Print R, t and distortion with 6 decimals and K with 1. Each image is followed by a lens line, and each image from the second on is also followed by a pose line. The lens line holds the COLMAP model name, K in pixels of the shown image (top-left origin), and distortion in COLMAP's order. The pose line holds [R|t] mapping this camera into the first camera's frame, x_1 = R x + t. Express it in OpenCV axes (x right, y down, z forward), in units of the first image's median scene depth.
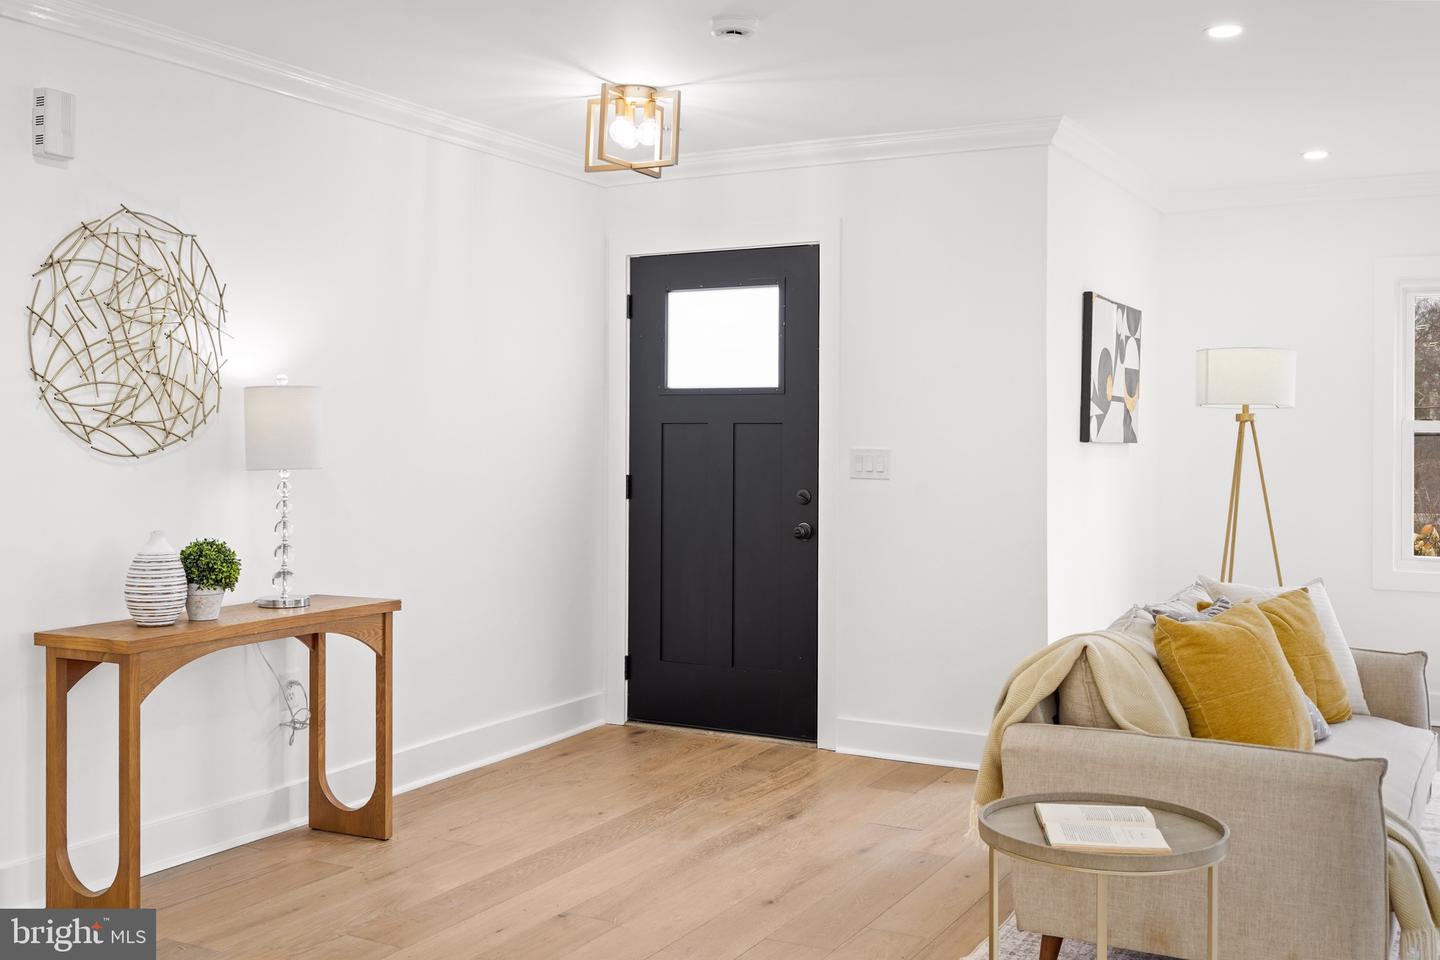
lens RADIAL K [[1451.3, 0, 710.3], [0, 1451.3, 417.3], [0, 0, 1]] dist [-0.003335, 0.003499]
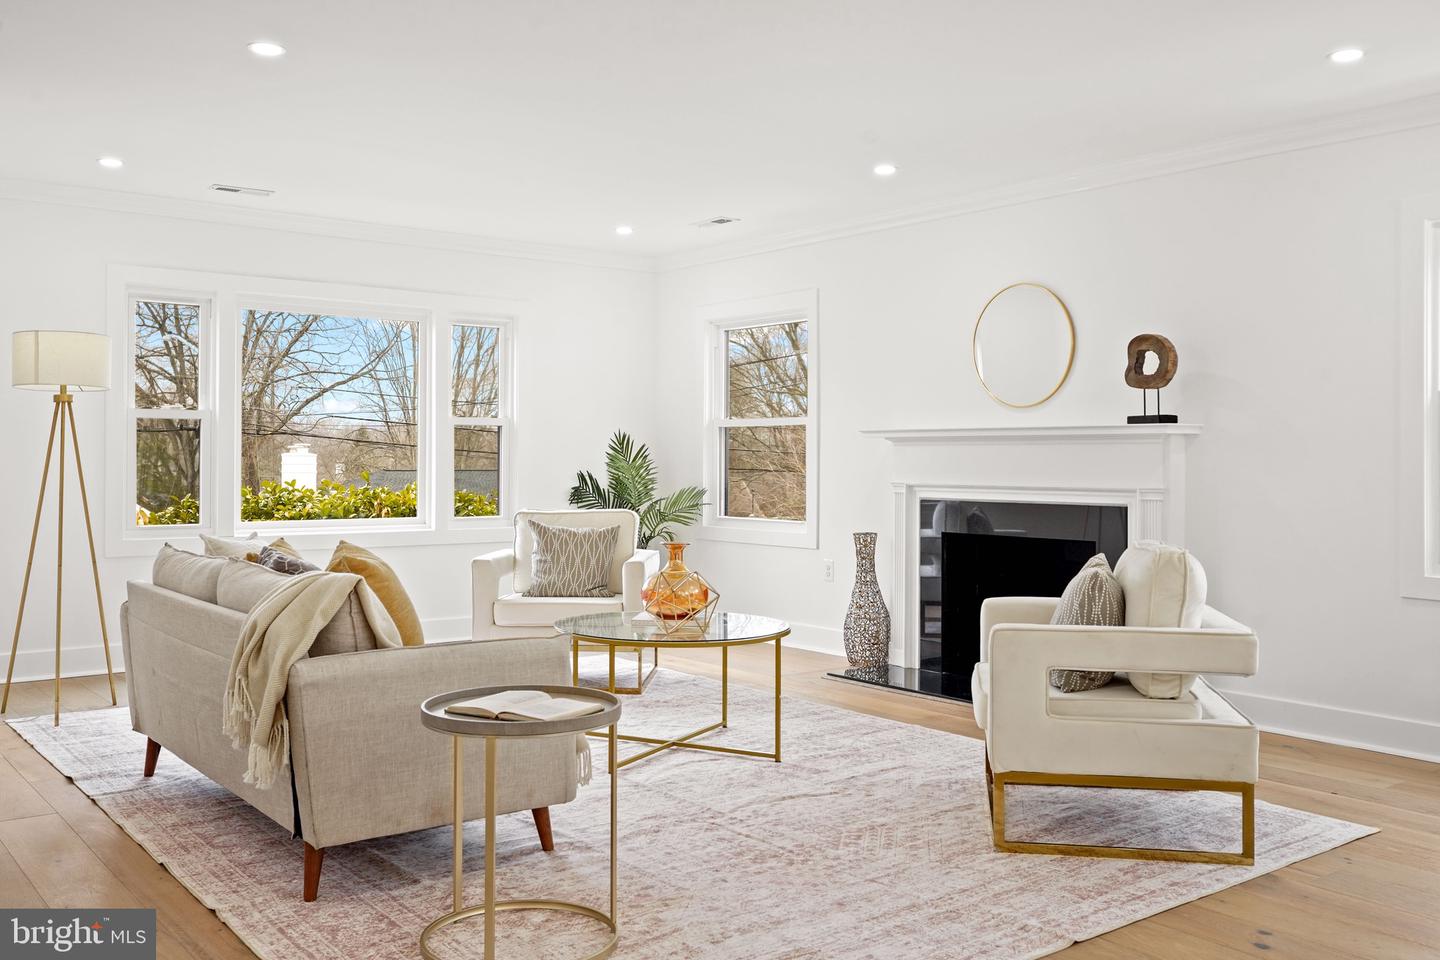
lens RADIAL K [[1289.8, 0, 709.5], [0, 1289.8, 440.5], [0, 0, 1]] dist [0.006912, 0.006617]
pose [[0.395796, 0.006087, 0.918318, -0.395095], [-0.012131, 0.999925, -0.001399, 0.033982], [-0.918258, -0.010586, 0.395841, 0.252910]]
